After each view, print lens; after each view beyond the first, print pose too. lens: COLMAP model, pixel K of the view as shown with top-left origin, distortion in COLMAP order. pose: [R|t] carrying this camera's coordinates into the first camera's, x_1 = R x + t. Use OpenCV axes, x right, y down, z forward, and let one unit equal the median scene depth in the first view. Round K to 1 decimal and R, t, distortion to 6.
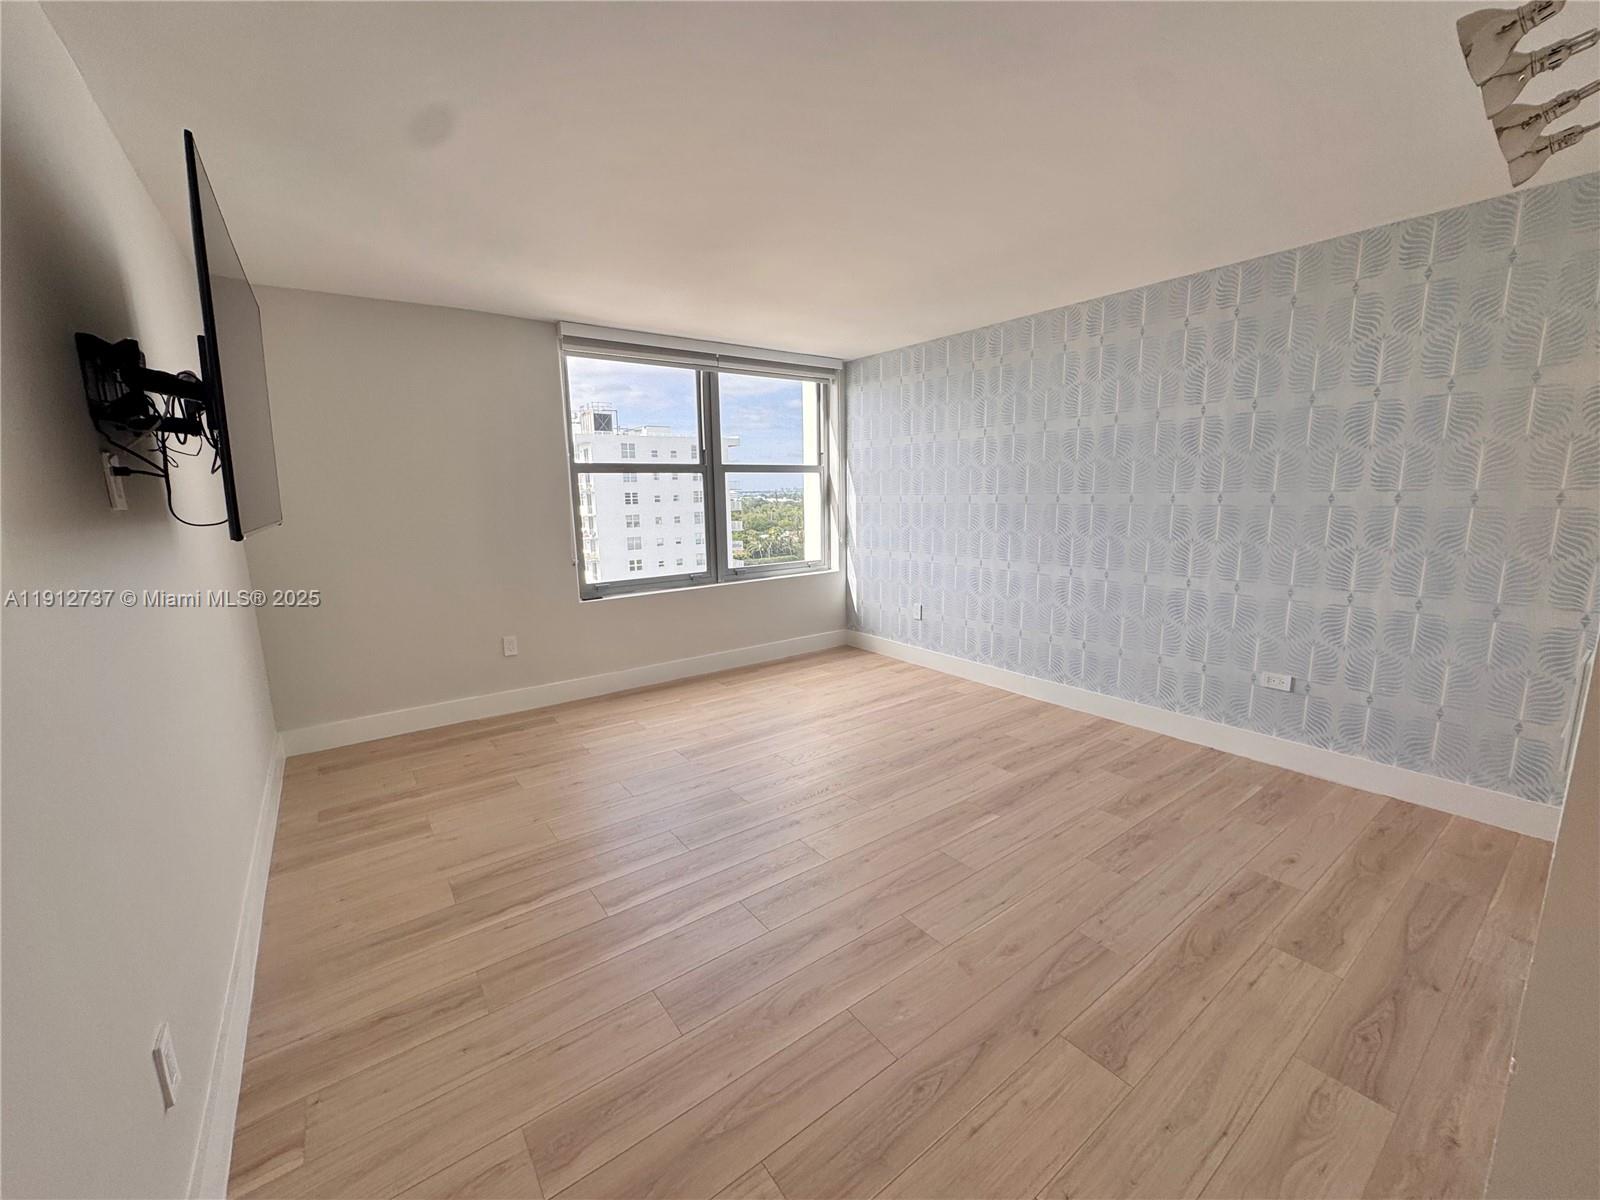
lens RADIAL K [[637.6, 0, 797.5], [0, 637.6, 601.5], [0, 0, 1]] dist [-0.002945, -0.000947]
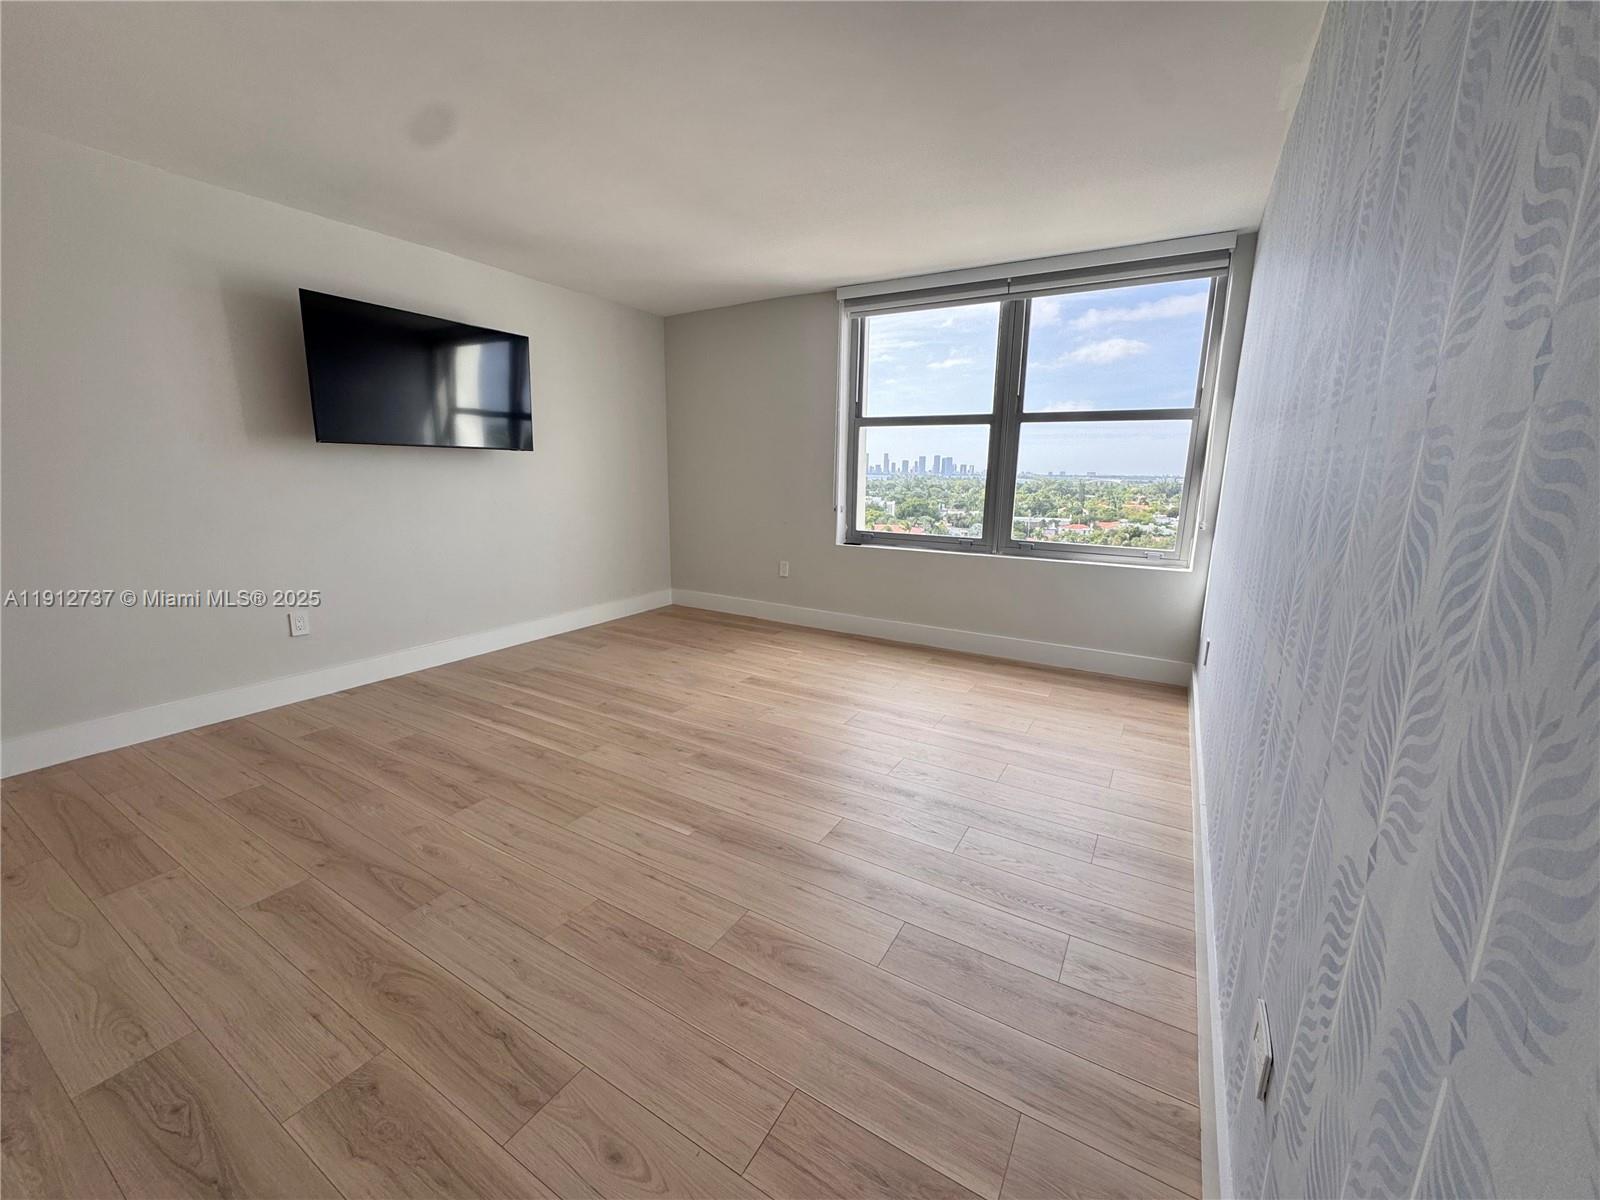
lens RADIAL K [[637.6, 0, 797.5], [0, 637.6, 601.5], [0, 0, 1]] dist [-0.002945, -0.000947]
pose [[0.386779, 0.211413, -0.897611, 0.763224], [-0.180867, 0.971852, 0.150964, -0.067026], [0.904262, 0.103958, 0.414130, 0.570153]]
